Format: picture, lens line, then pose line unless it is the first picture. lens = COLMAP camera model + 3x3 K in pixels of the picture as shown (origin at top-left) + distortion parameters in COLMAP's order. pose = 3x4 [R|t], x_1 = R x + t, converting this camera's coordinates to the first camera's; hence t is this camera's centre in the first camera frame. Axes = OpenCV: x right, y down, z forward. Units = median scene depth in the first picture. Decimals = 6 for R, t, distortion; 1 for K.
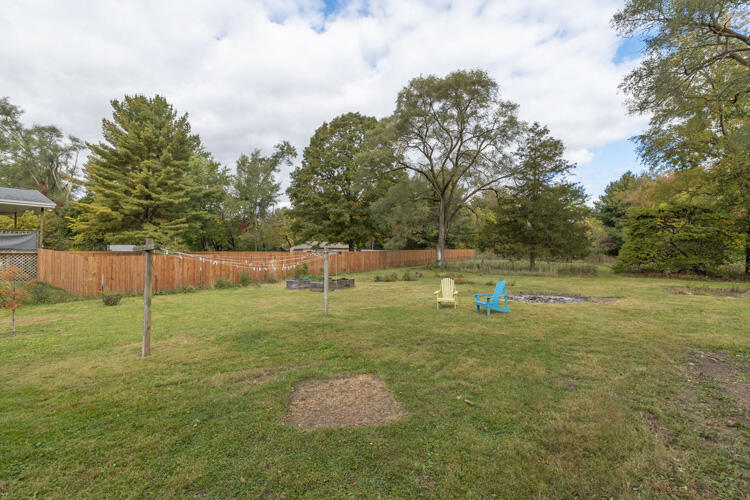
lens RADIAL K [[327.6, 0, 363.5], [0, 327.6, 247.2], [0, 0, 1]] dist [0.001185, -0.000265]
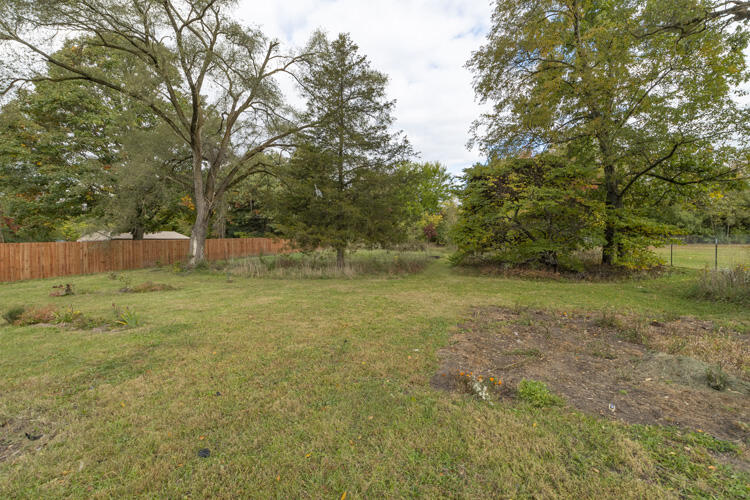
lens RADIAL K [[327.6, 0, 363.5], [0, 327.6, 247.2], [0, 0, 1]] dist [0.001185, -0.000265]
pose [[0.979400, -0.025594, 0.200302, 0.466462], [0.018865, 0.999194, 0.035435, 0.010513], [-0.201048, -0.030927, 0.979093, 0.384676]]
